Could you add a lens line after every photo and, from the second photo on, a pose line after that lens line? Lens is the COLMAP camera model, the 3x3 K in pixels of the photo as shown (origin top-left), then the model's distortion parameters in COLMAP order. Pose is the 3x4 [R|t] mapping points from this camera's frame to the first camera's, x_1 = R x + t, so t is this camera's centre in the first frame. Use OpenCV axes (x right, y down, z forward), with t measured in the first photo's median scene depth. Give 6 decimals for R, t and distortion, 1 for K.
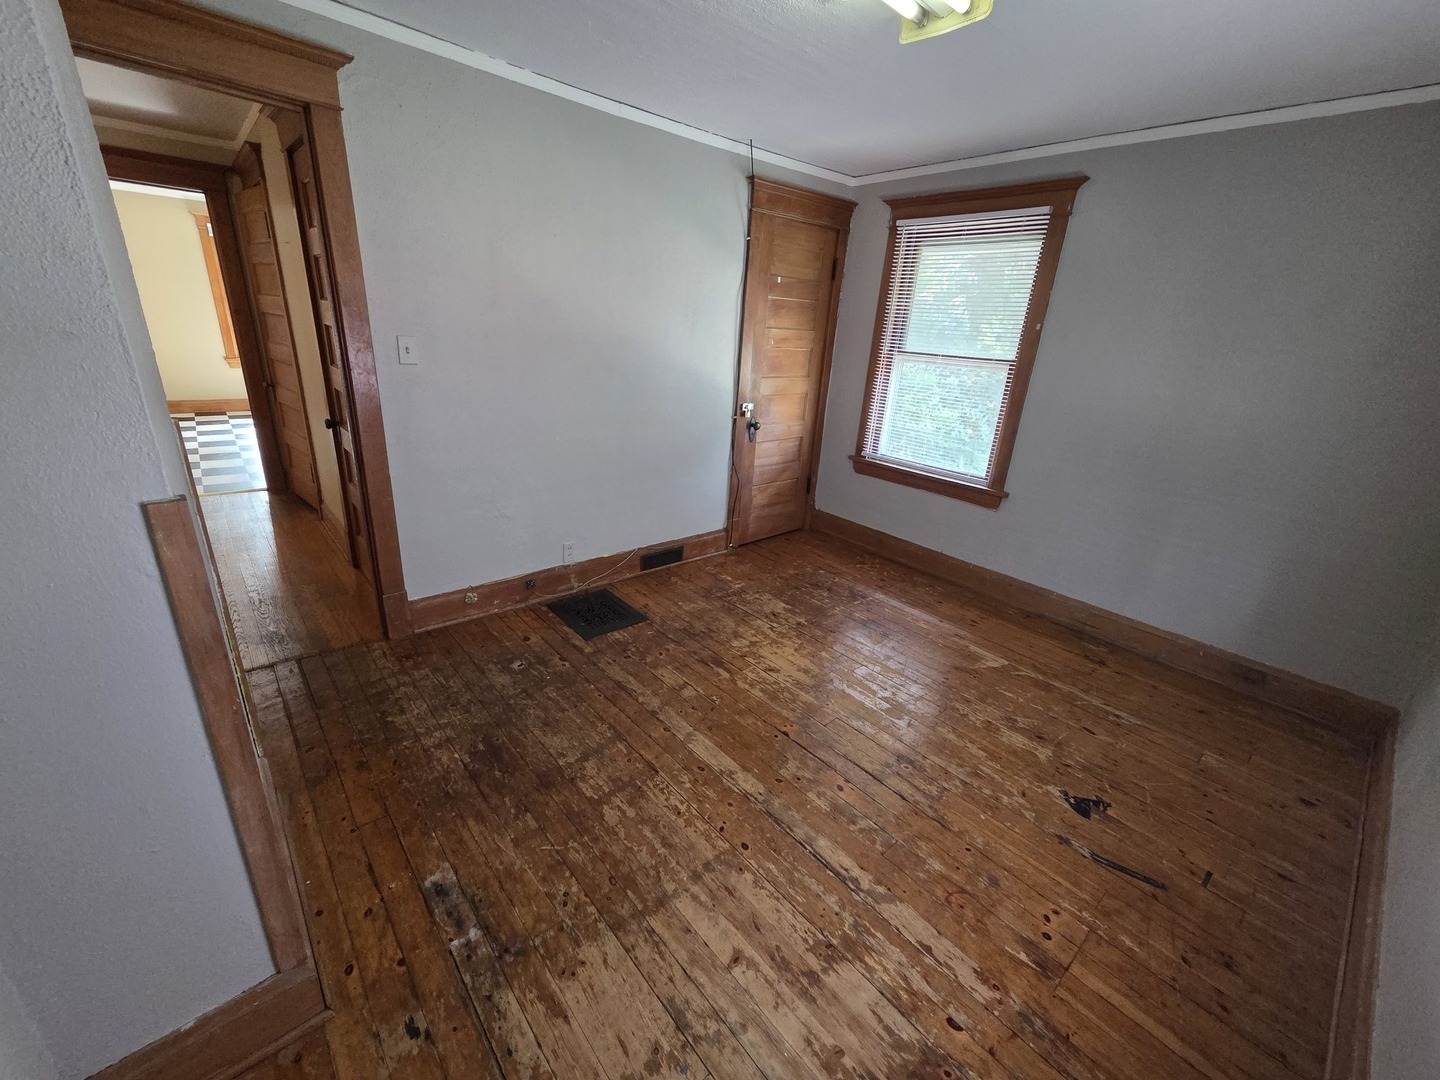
lens RADIAL K [[590.6, 0, 719.0], [0, 590.6, 541.5], [0, 0, 1]] dist [0.005045, -0.000800]
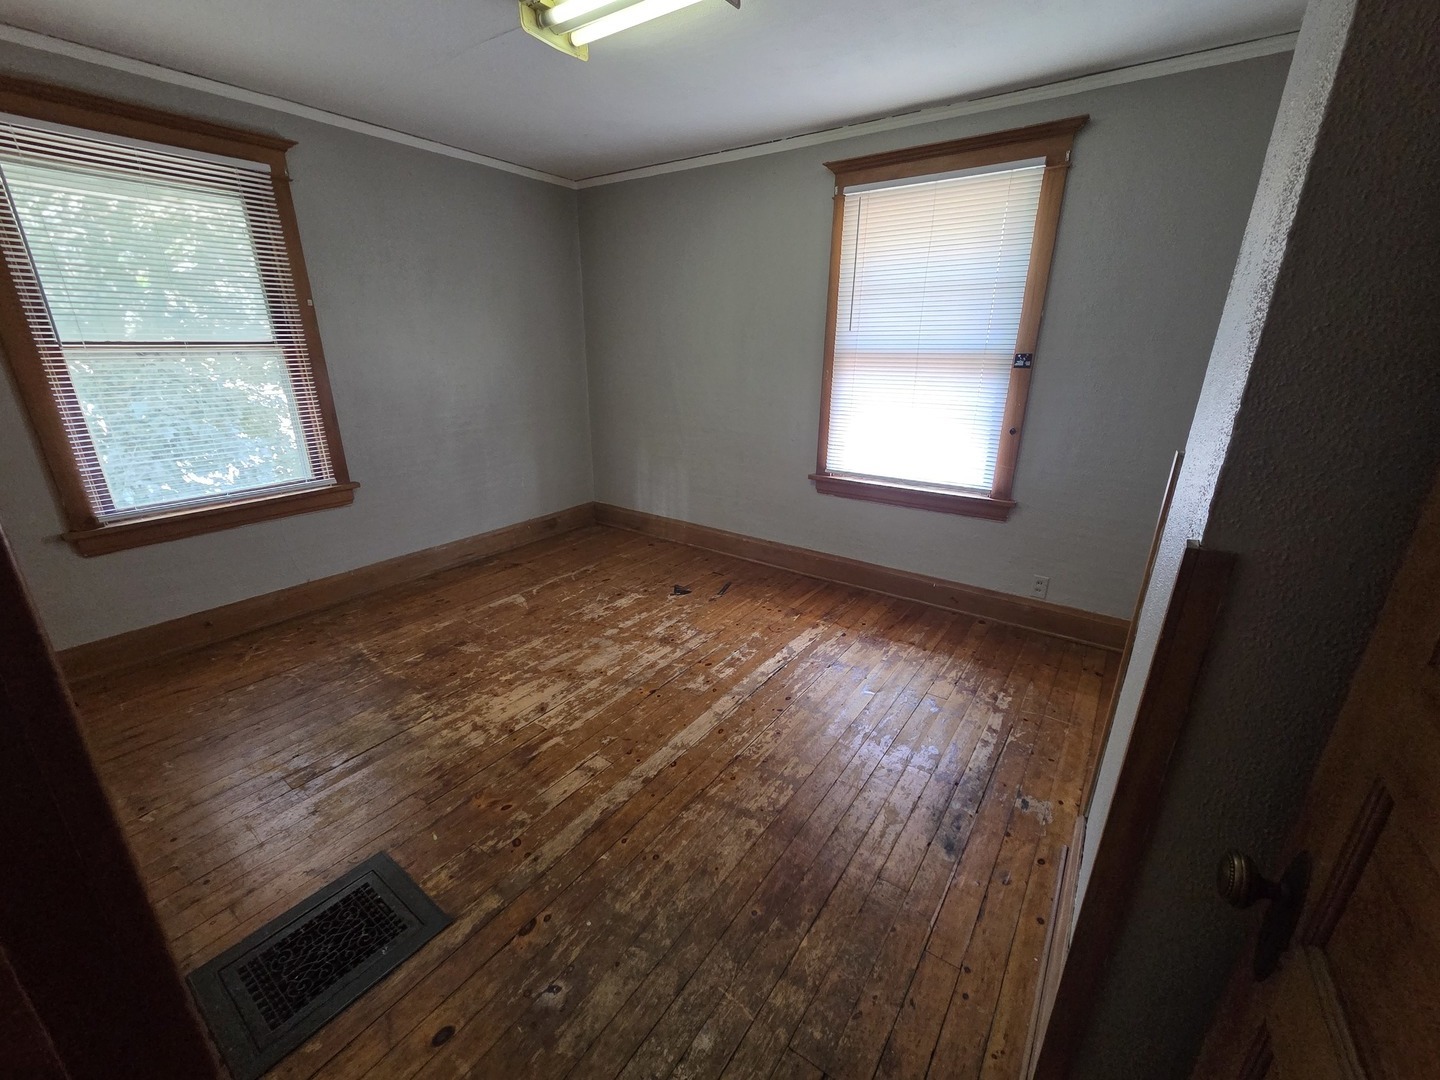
lens RADIAL K [[590.6, 0, 719.0], [0, 590.6, 541.5], [0, 0, 1]] dist [0.005045, -0.000800]
pose [[-0.232984, -0.377644, 0.896160, -0.686975], [0.320243, 0.840327, 0.437373, -0.299516], [-0.918239, 0.388890, -0.074845, 0.756646]]
